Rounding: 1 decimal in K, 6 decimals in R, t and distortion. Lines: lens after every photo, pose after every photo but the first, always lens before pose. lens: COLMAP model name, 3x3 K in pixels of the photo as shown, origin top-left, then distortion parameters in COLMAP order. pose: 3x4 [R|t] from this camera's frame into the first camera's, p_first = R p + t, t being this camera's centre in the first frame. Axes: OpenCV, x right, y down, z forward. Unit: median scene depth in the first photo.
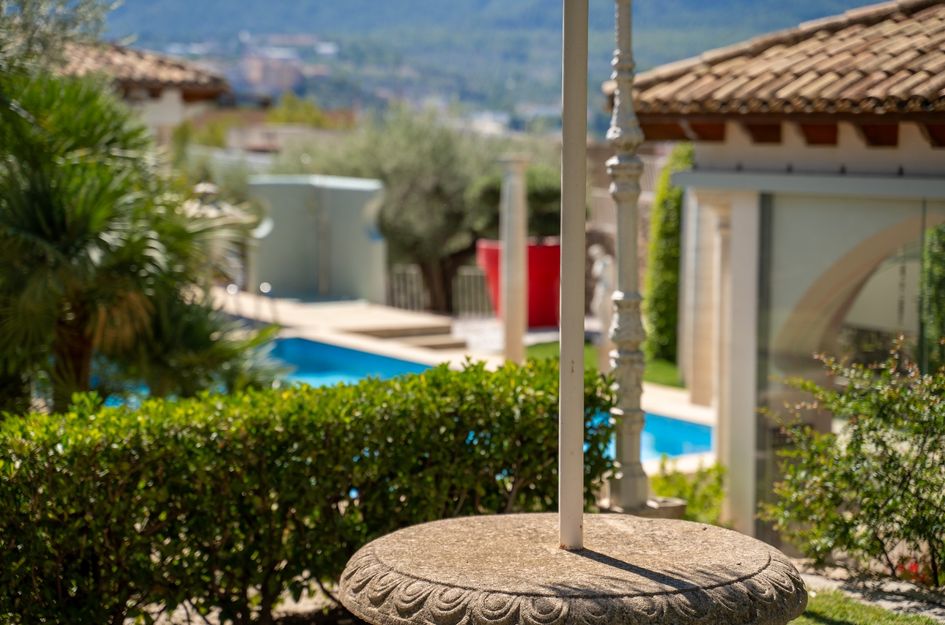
lens RADIAL K [[1948.3, 0, 472.5], [0, 1948.3, 312.5], [0, 0, 1]] dist [0.309373, 0.163580]
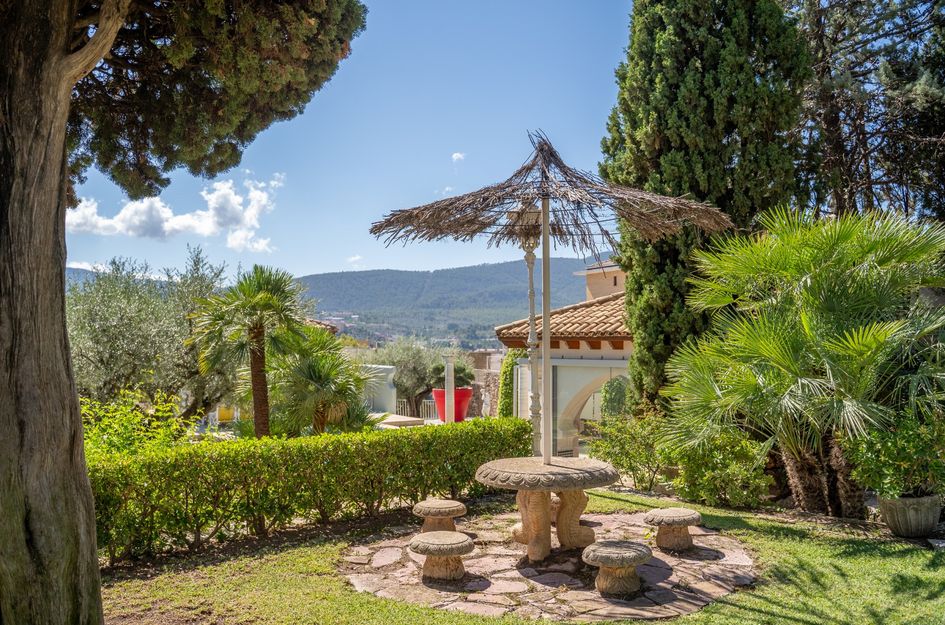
lens RADIAL K [[812.2, 0, 472.5], [0, 812.2, 312.5], [0, 0, 1]] dist [-0.005295, -0.000514]
pose [[0.995293, -0.002303, 0.096884, -0.077530], [0.015728, 0.990302, -0.138040, 0.021290], [-0.095626, 0.138915, 0.985677, -0.132868]]
